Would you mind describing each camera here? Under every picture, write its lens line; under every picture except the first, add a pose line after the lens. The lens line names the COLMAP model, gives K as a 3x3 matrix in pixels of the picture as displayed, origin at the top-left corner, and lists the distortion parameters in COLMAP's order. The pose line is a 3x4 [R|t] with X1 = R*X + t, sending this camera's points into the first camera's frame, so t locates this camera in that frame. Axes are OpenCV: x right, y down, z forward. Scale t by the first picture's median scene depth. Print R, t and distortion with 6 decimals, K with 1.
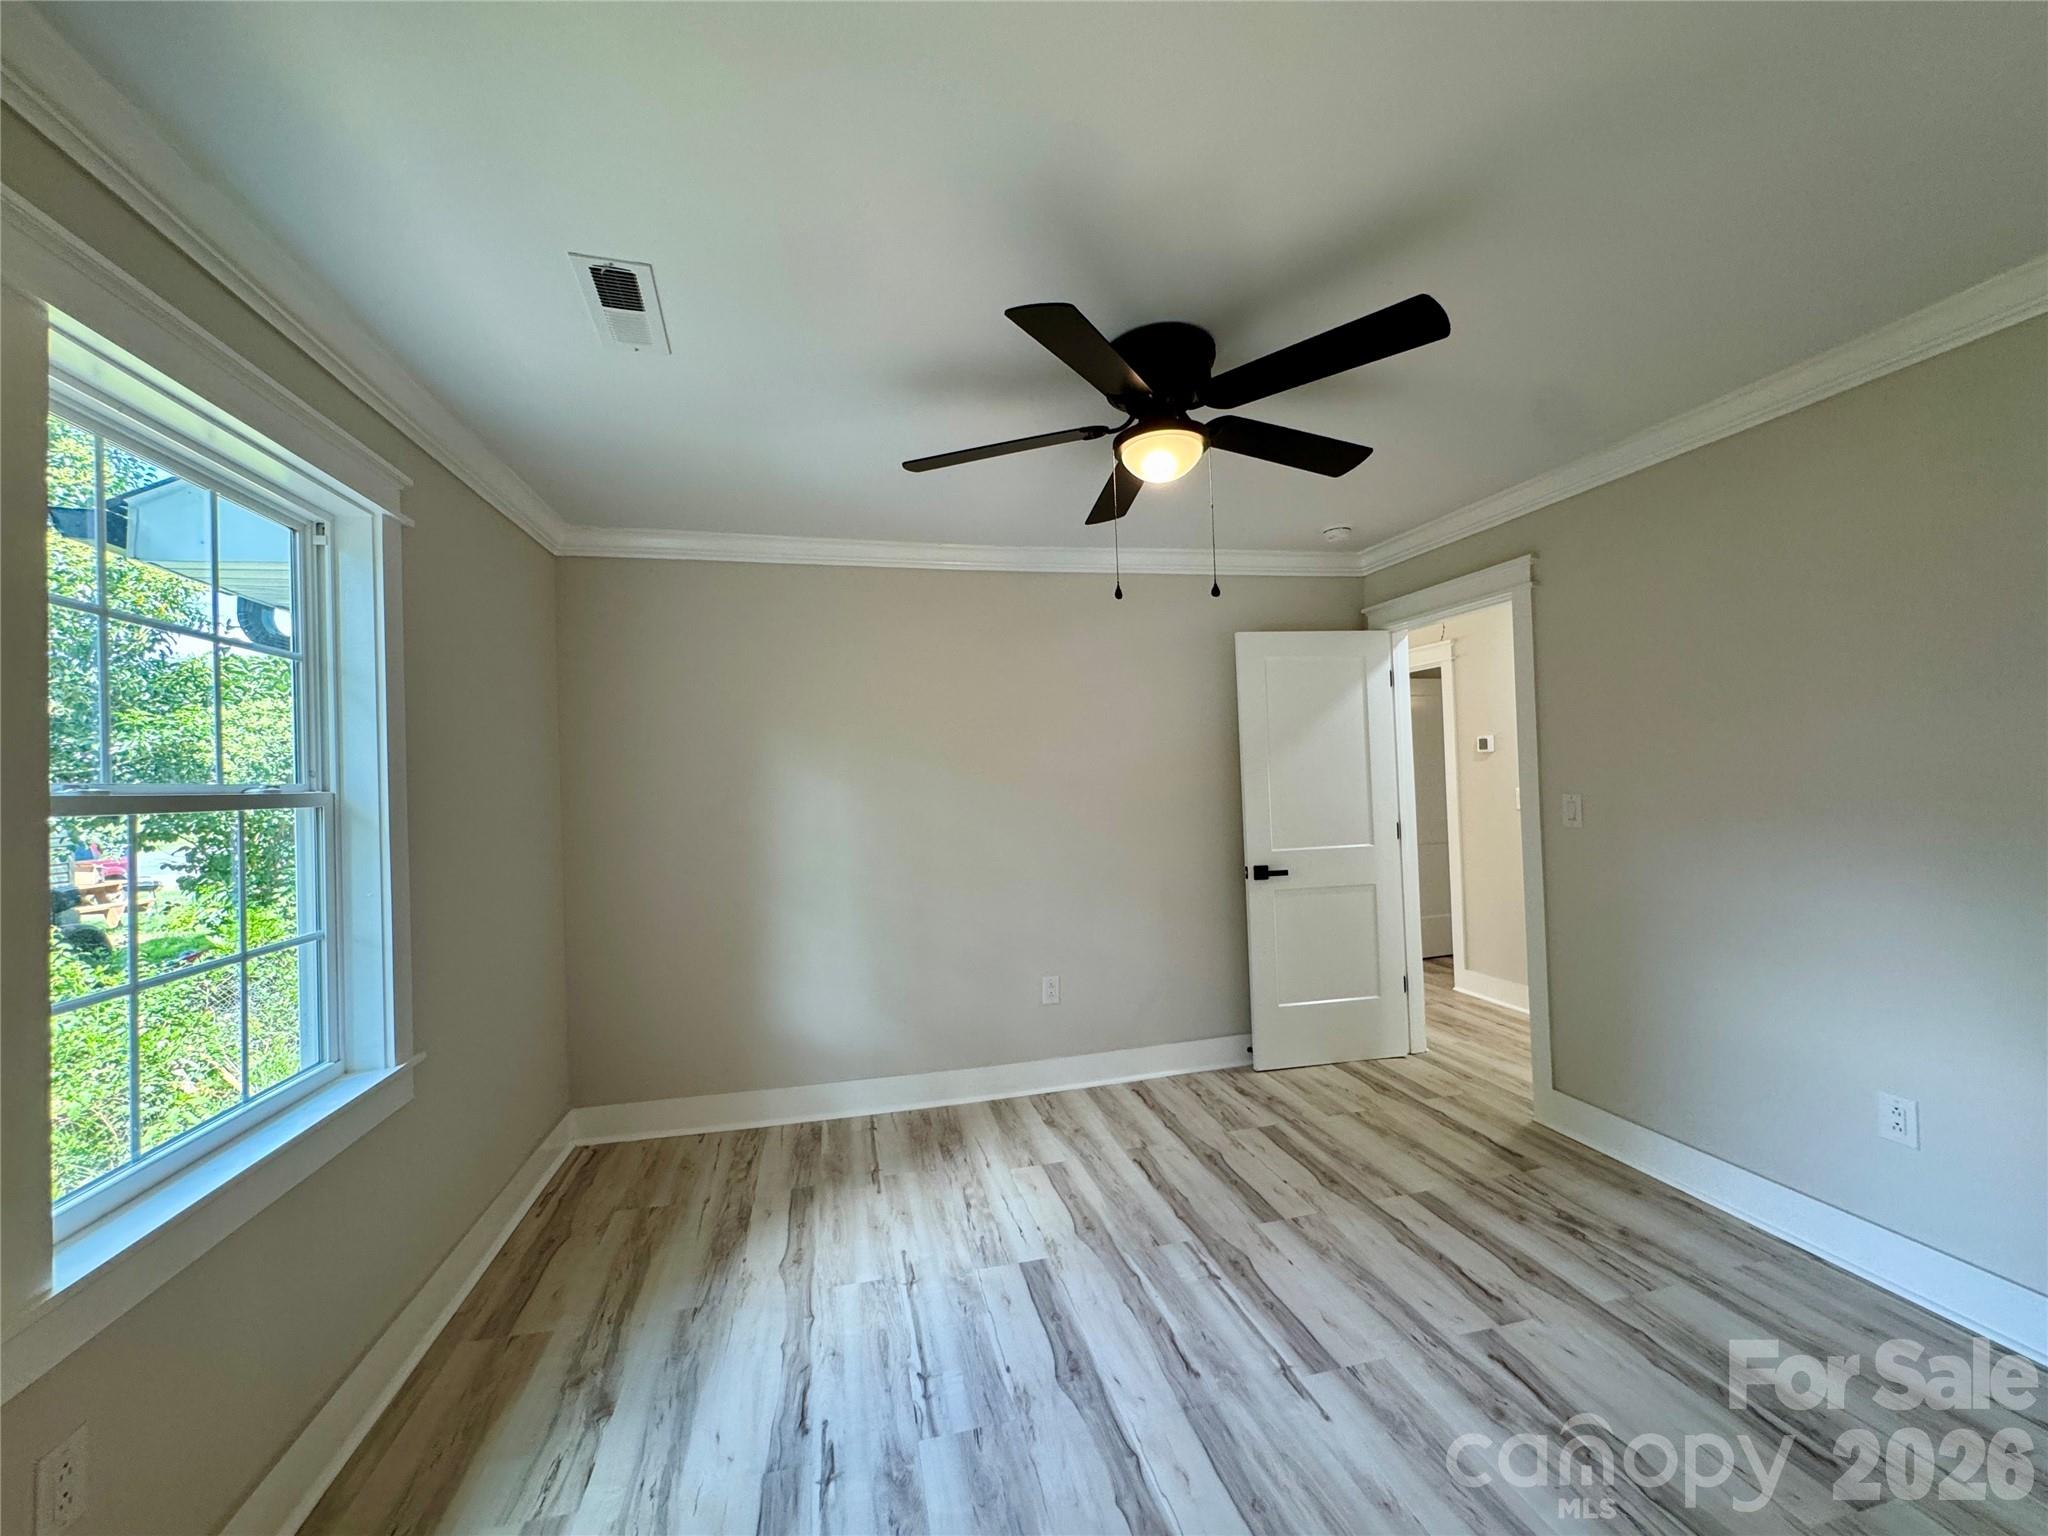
lens RADIAL K [[820.8, 0, 1021.9], [0, 820.8, 767.6], [0, 0, 1]] dist [-0.004036, 0.001311]
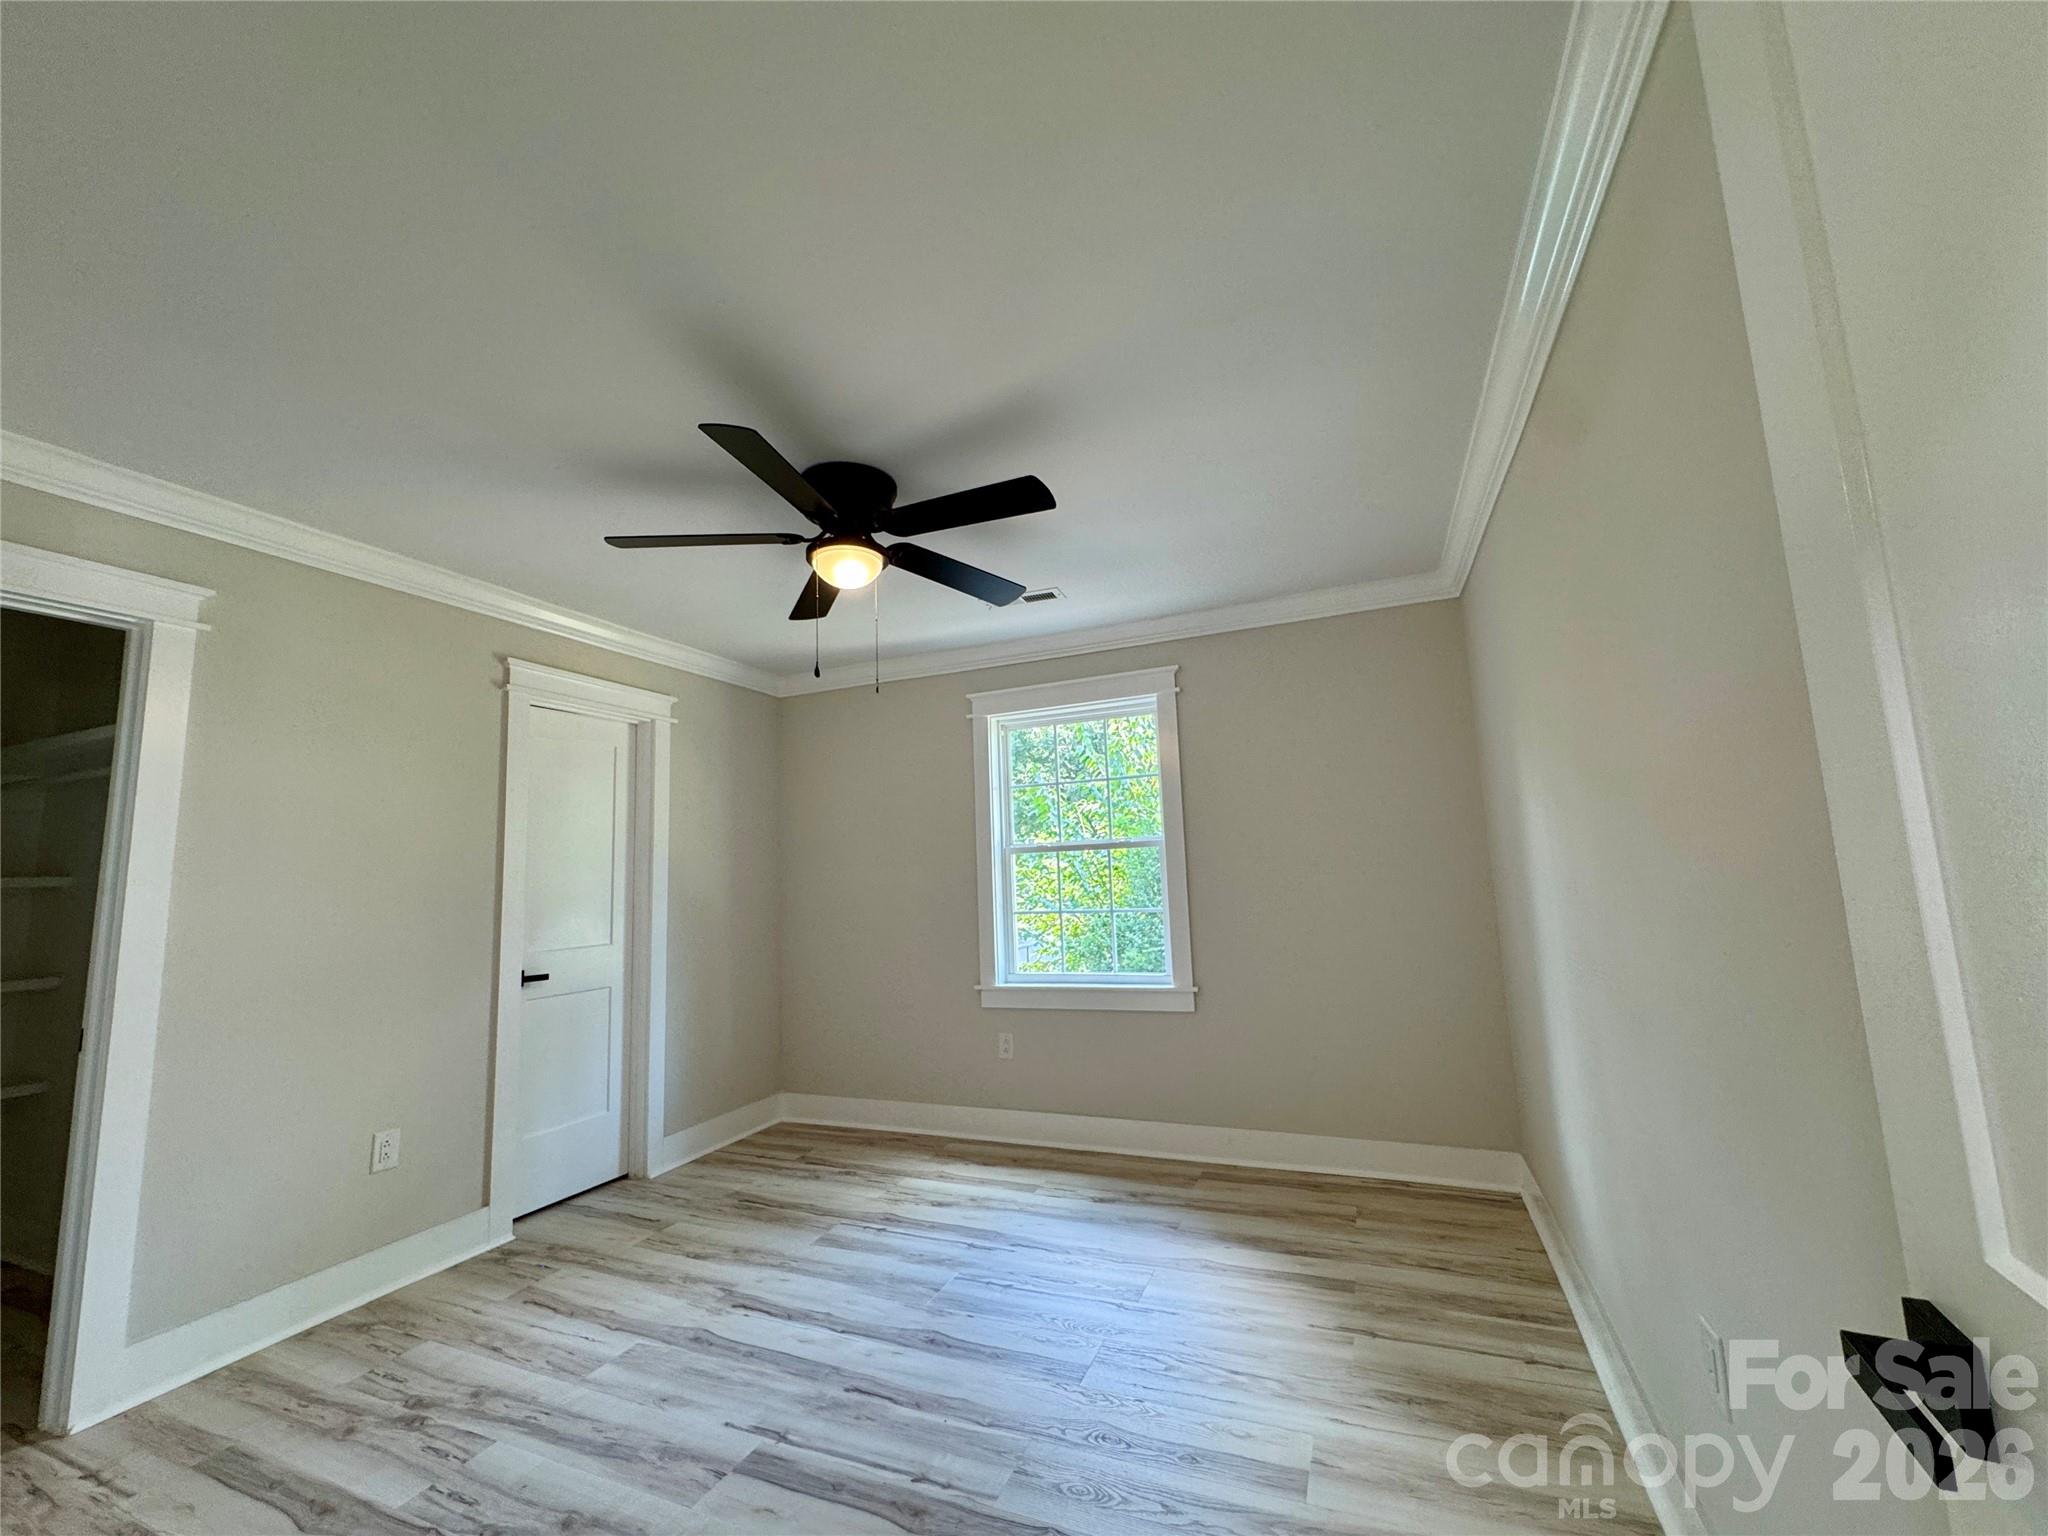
lens RADIAL K [[820.8, 0, 1020.7], [0, 820.8, 763.4], [0, 0, 1]] dist [-0.004036, 0.001311]
pose [[-0.591291, -0.052383, -0.804755, 0.941989], [0.071953, 0.990482, -0.117340, 0.054616], [0.803242, -0.127286, -0.581894, 1.816490]]
